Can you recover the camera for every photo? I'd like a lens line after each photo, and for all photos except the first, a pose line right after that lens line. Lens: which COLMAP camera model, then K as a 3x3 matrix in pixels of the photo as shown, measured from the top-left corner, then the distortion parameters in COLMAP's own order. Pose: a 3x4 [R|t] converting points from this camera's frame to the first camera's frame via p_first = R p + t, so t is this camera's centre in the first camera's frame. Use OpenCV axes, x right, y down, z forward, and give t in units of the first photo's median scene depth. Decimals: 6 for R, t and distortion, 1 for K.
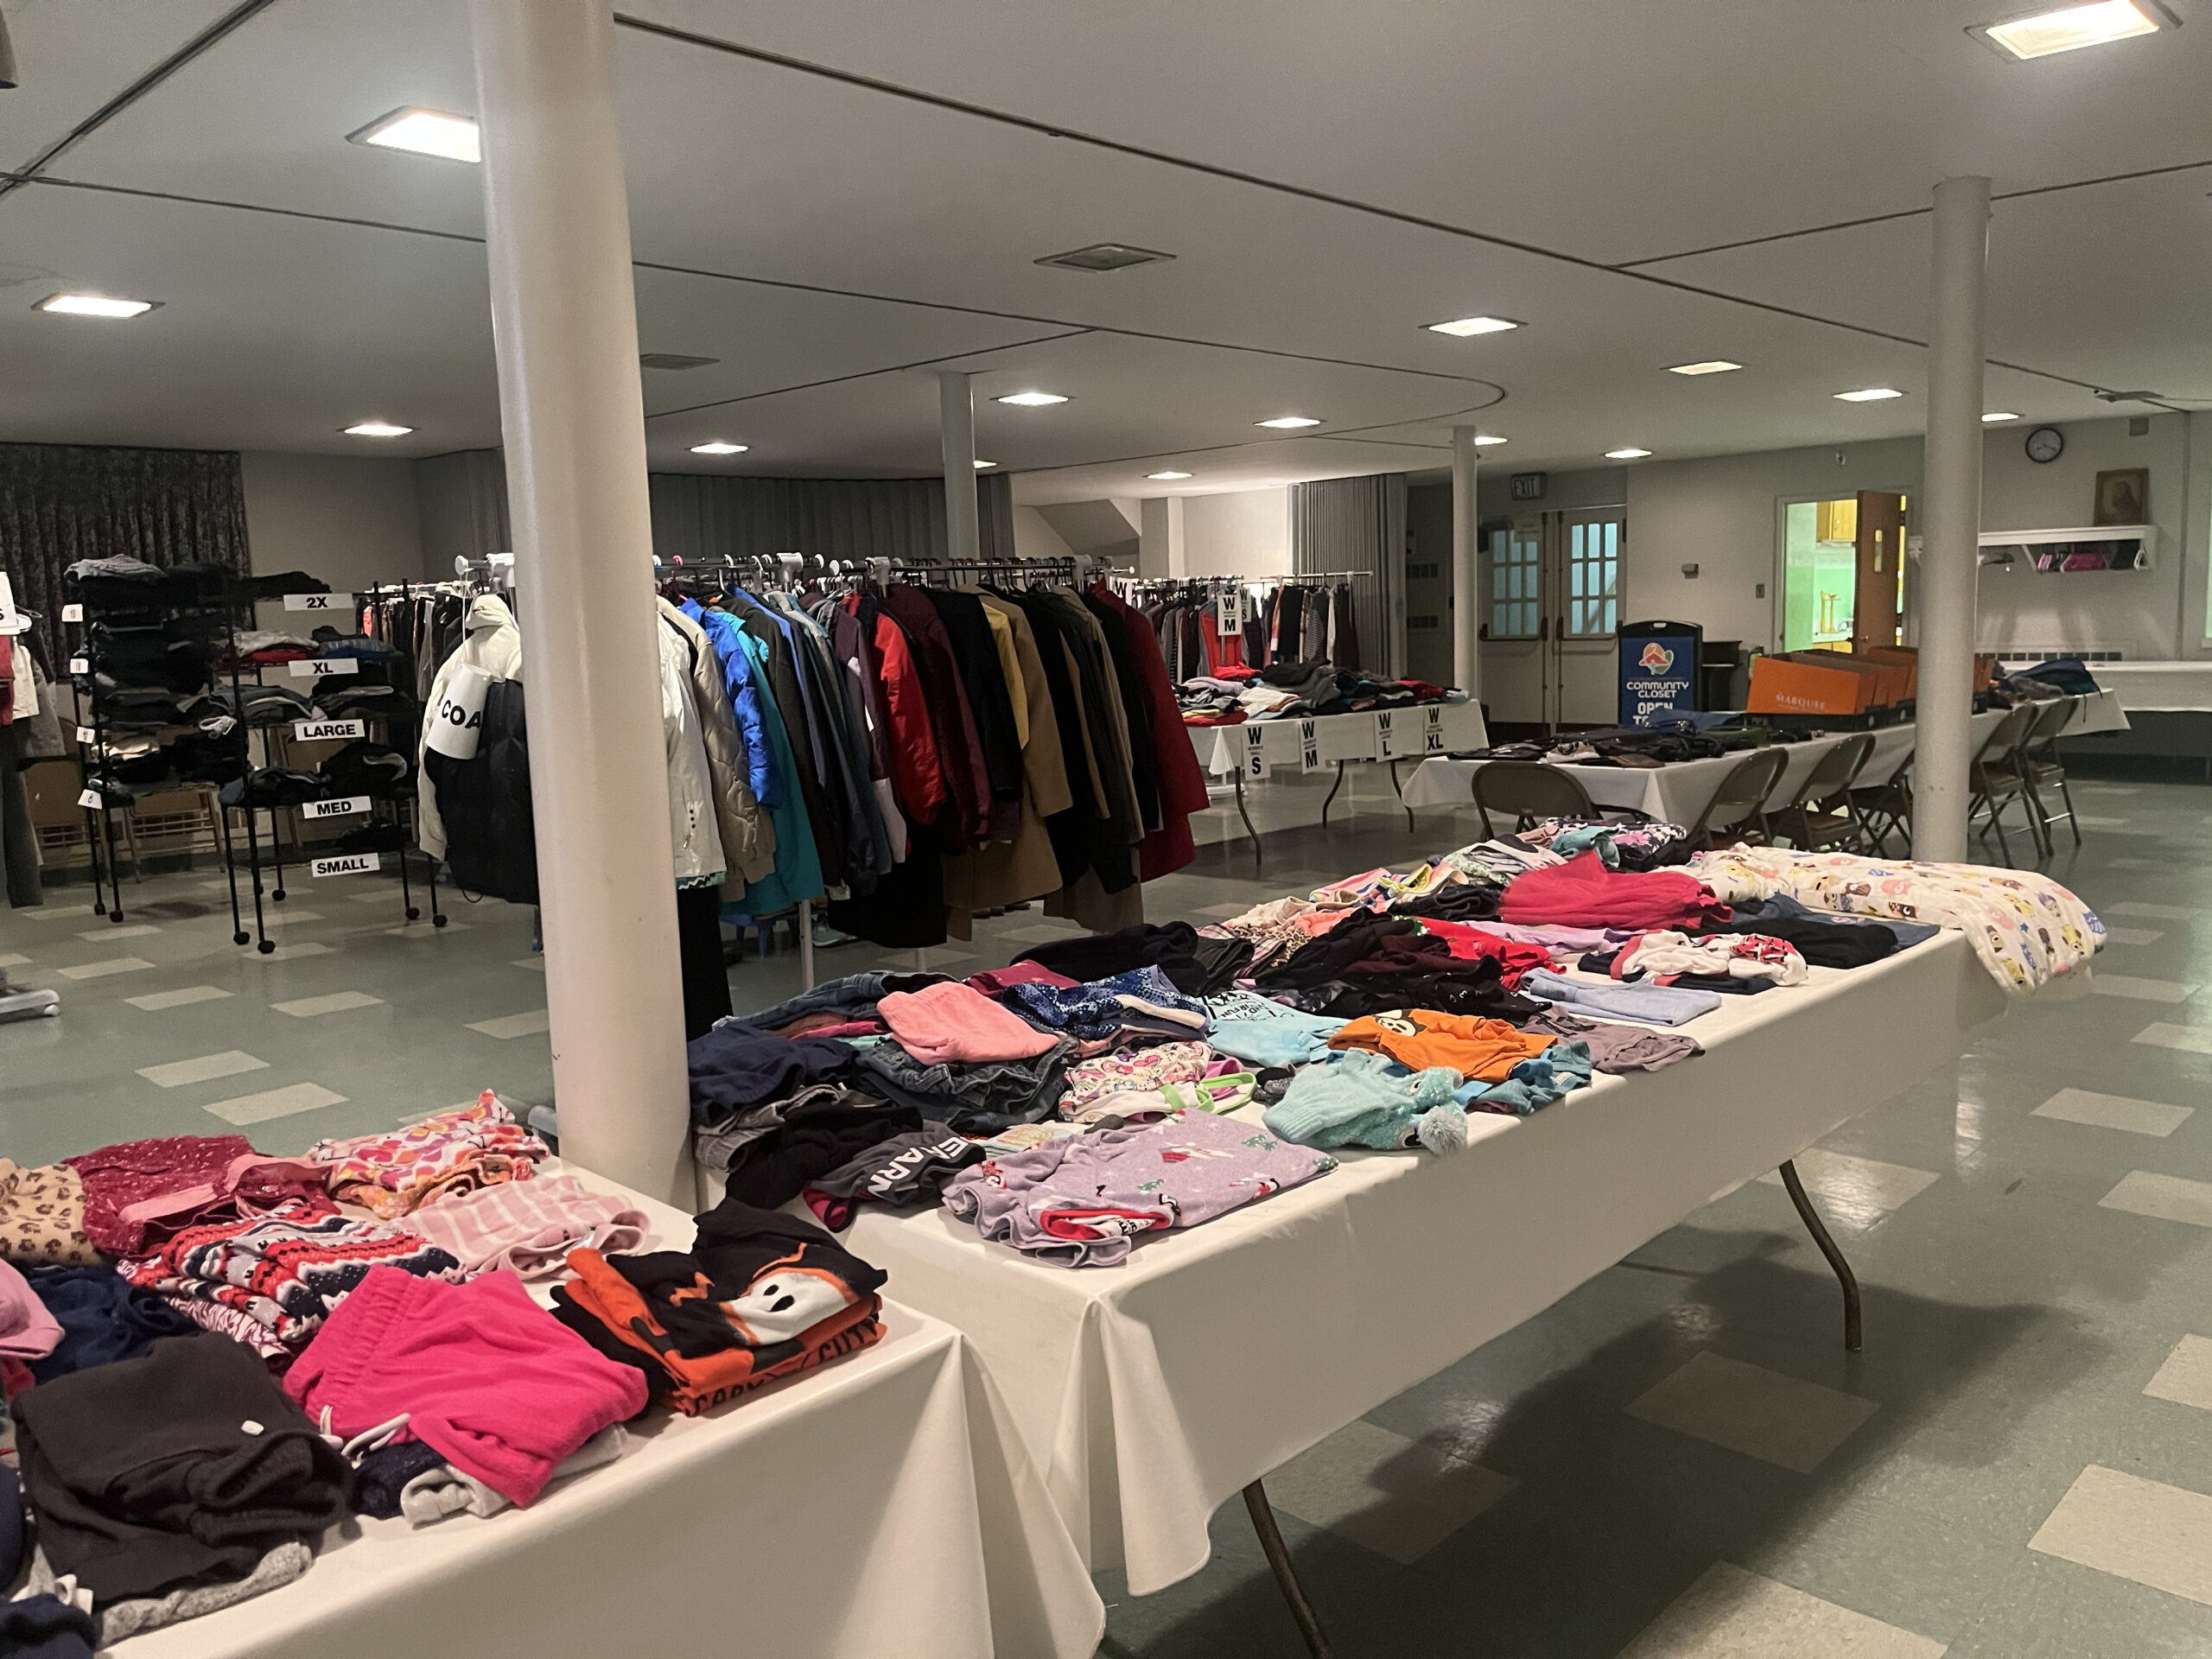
lens RADIAL K [[1681.1, 0, 1101.7], [0, 1681.1, 830.5], [0, 0, 1]] dist [0.051477, -0.072472]
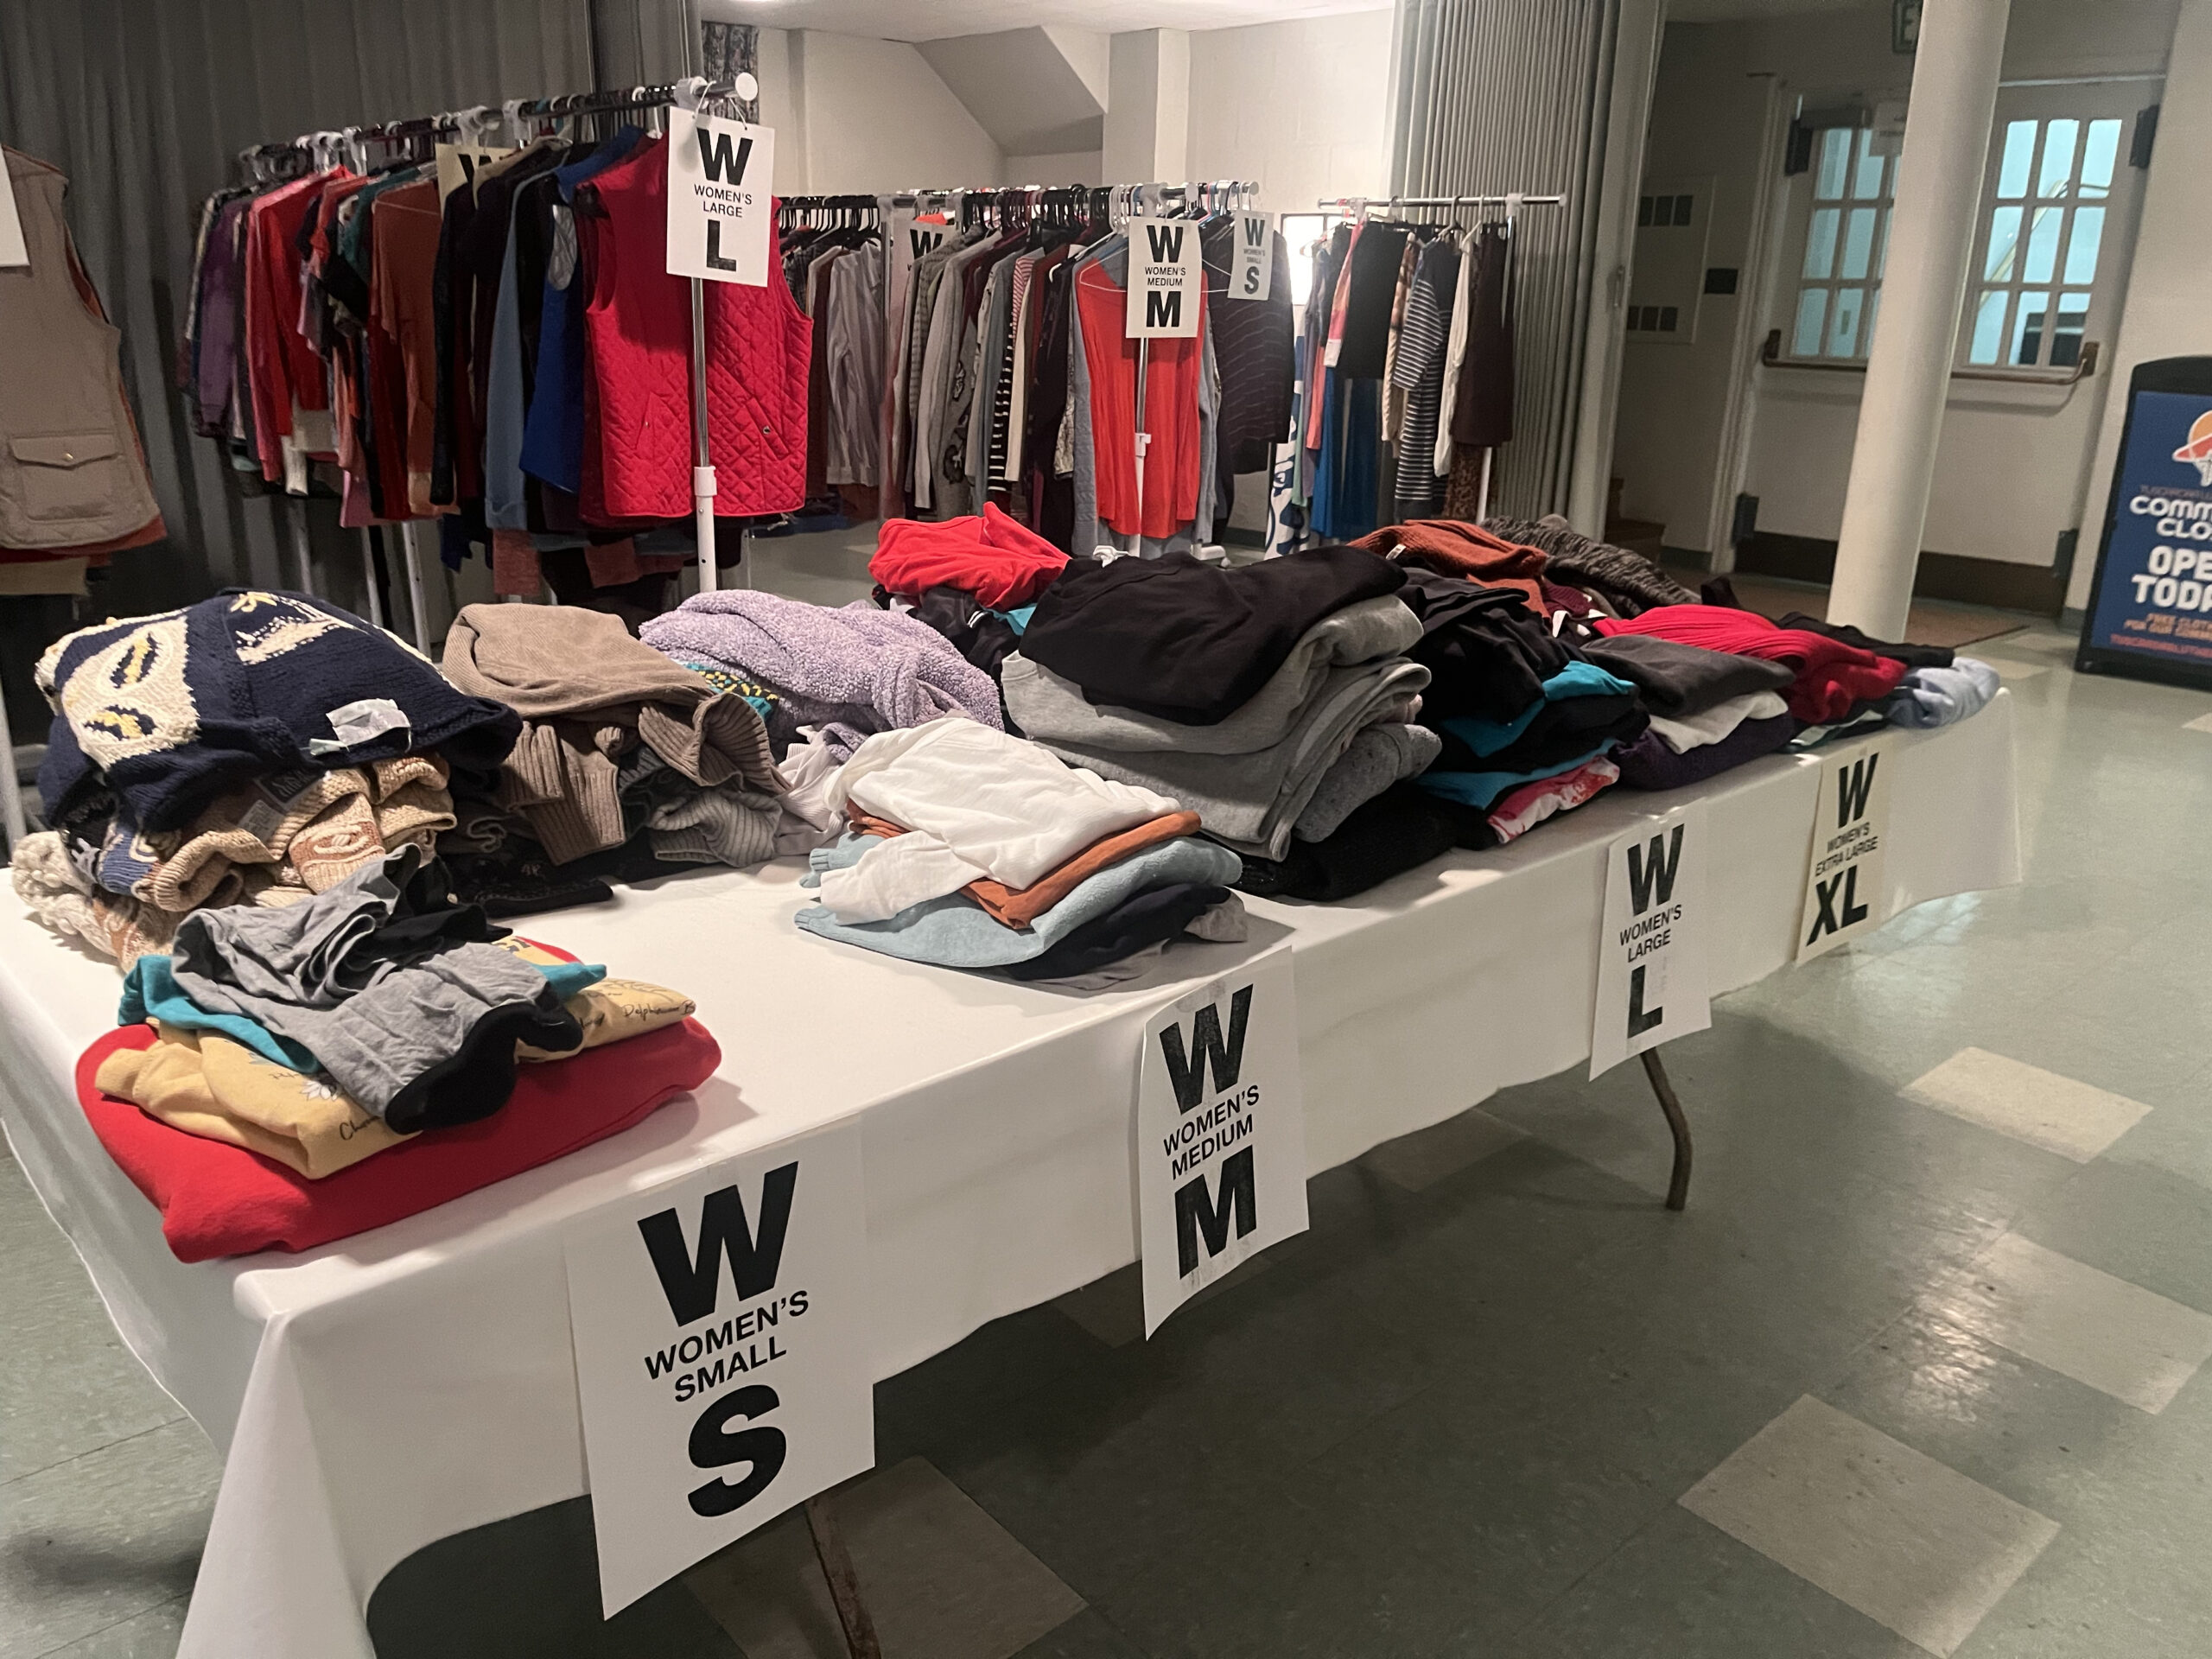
lens RADIAL K [[1681.1, 0, 1105.8], [0, 1681.1, 821.7], [0, 0, 1]] dist [0.051477, -0.072472]
pose [[0.996089, 0.073761, -0.048638, 0.074157], [-0.063426, 0.980201, 0.187574, -0.068558], [0.061511, -0.183756, 0.981045, 0.526391]]
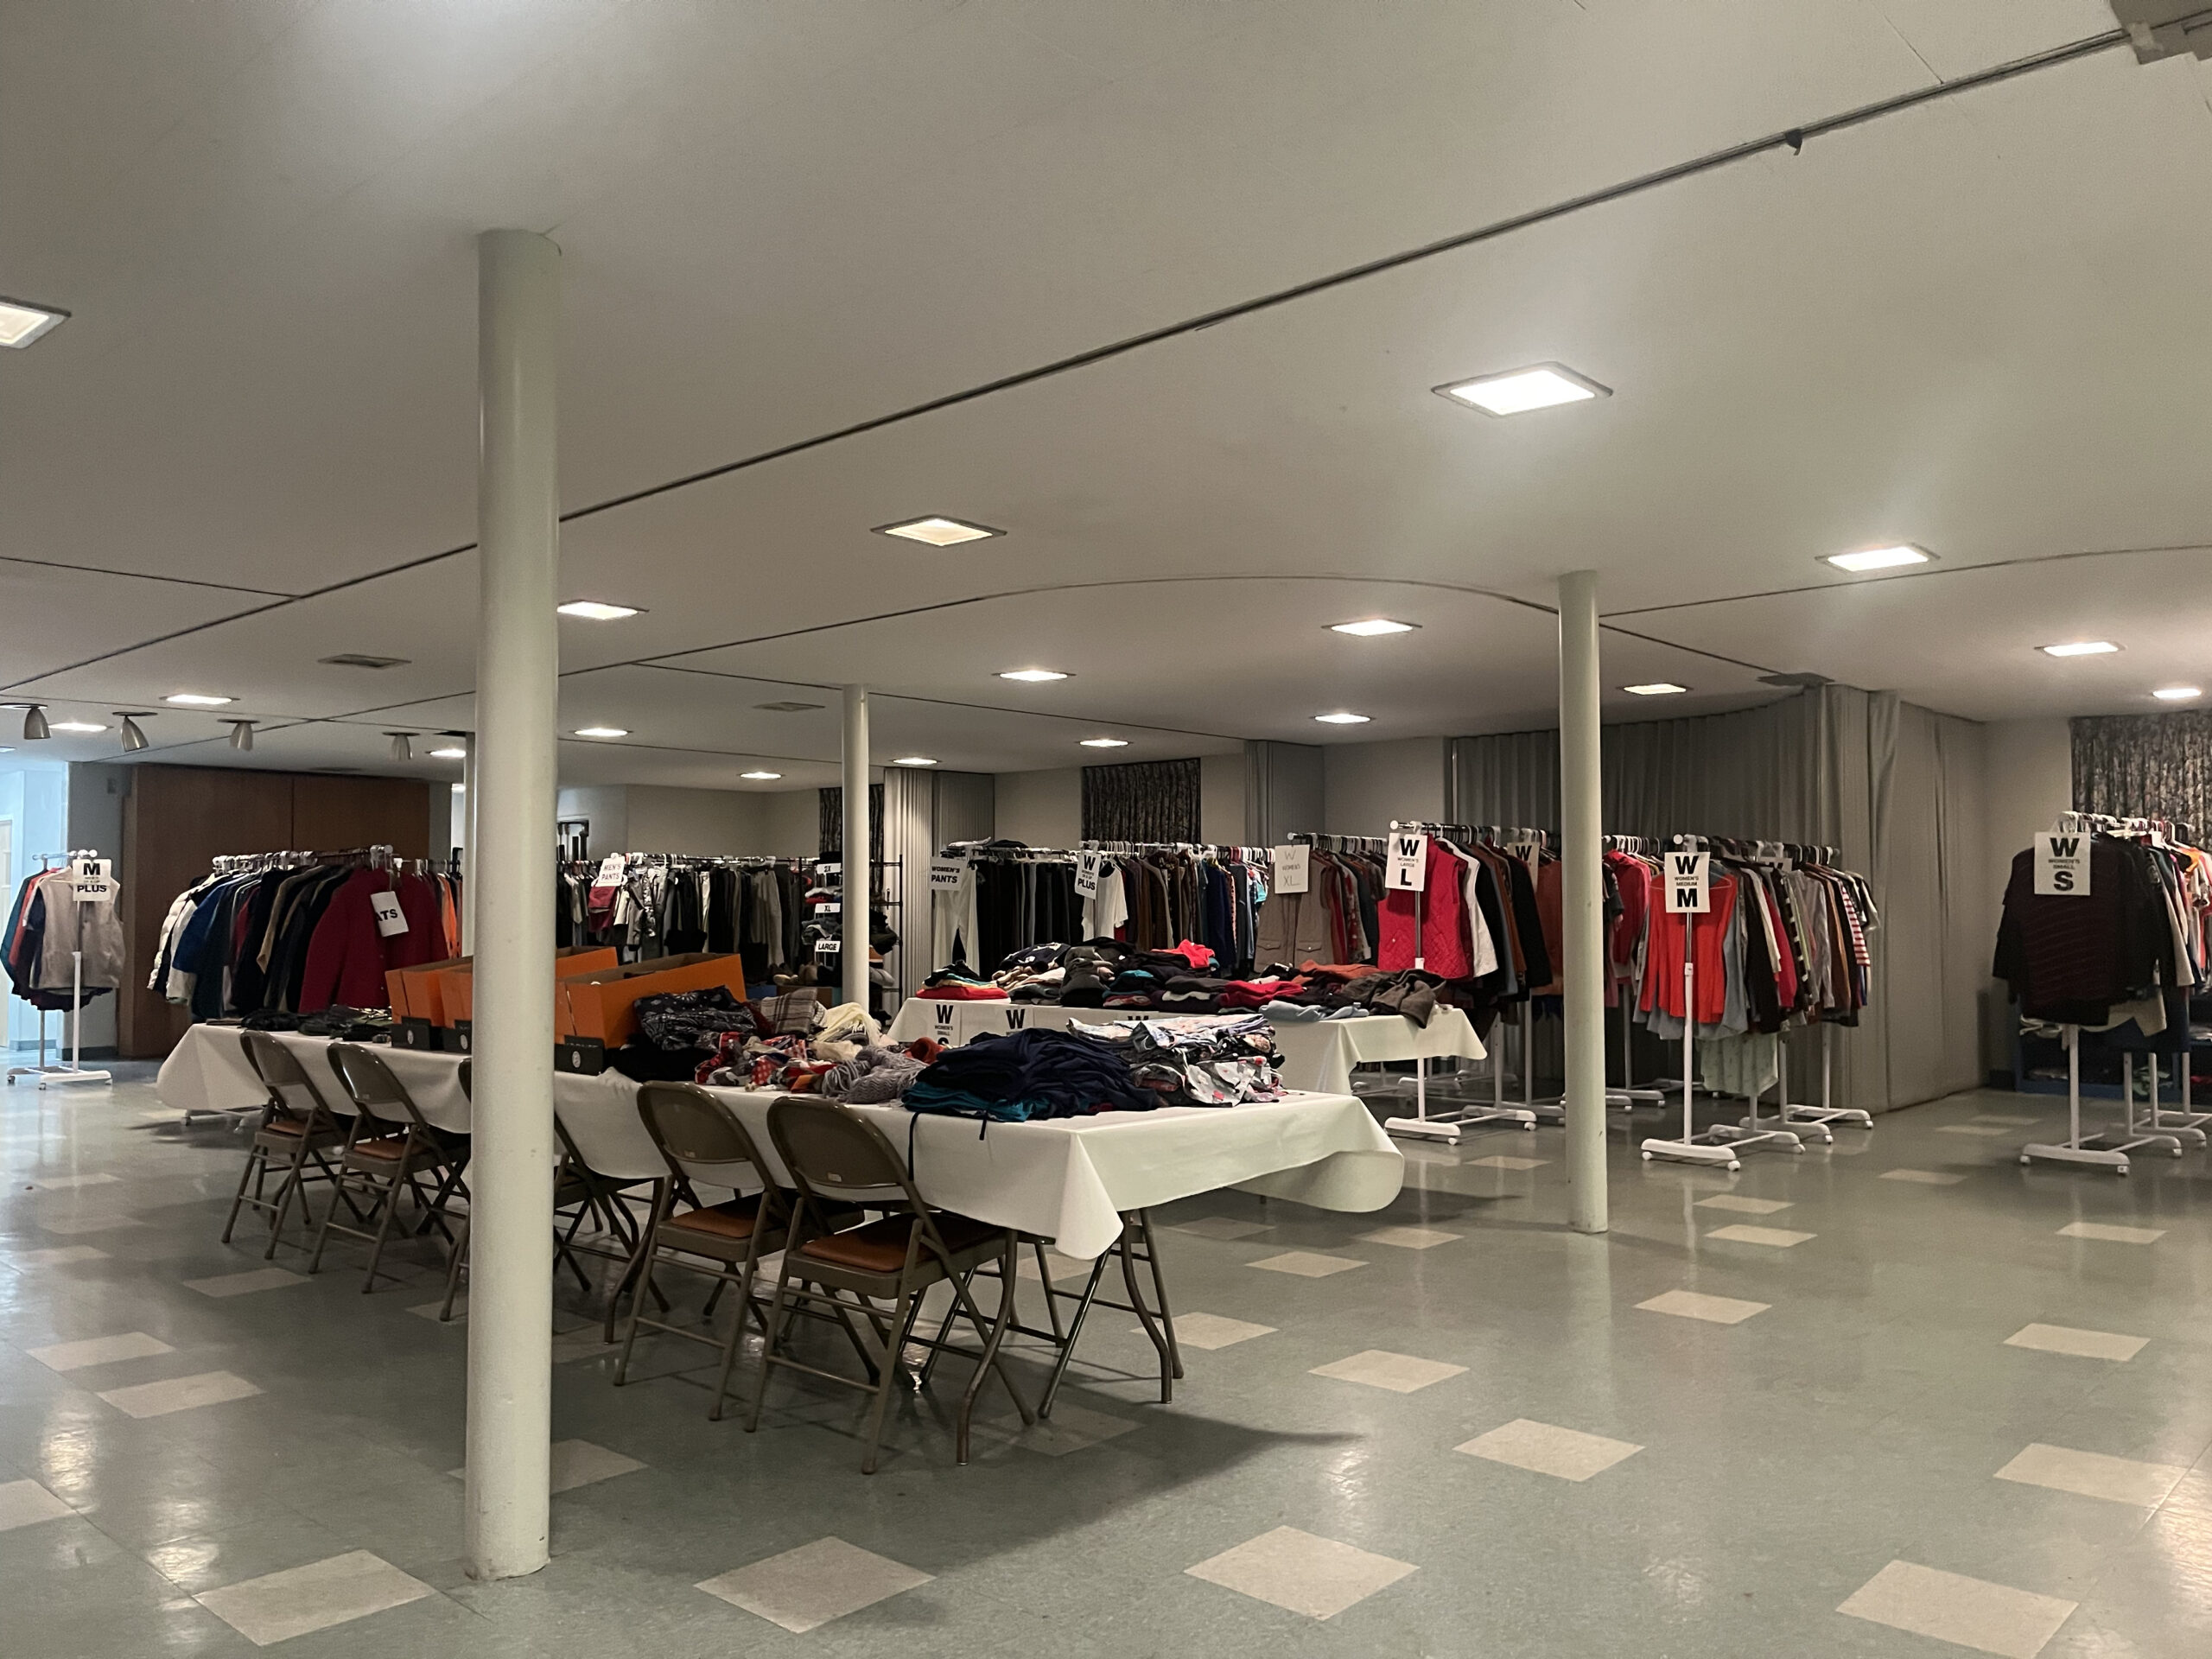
lens RADIAL K [[1681.1, 0, 1103.6], [0, 1681.1, 830.1], [0, 0, 1]] dist [0.051477, -0.072472]
pose [[0.037746, -0.014050, -0.999189, 0.605974], [-0.124582, 0.992034, -0.018655, -0.089556], [0.991491, 0.125185, 0.035695, 0.621997]]
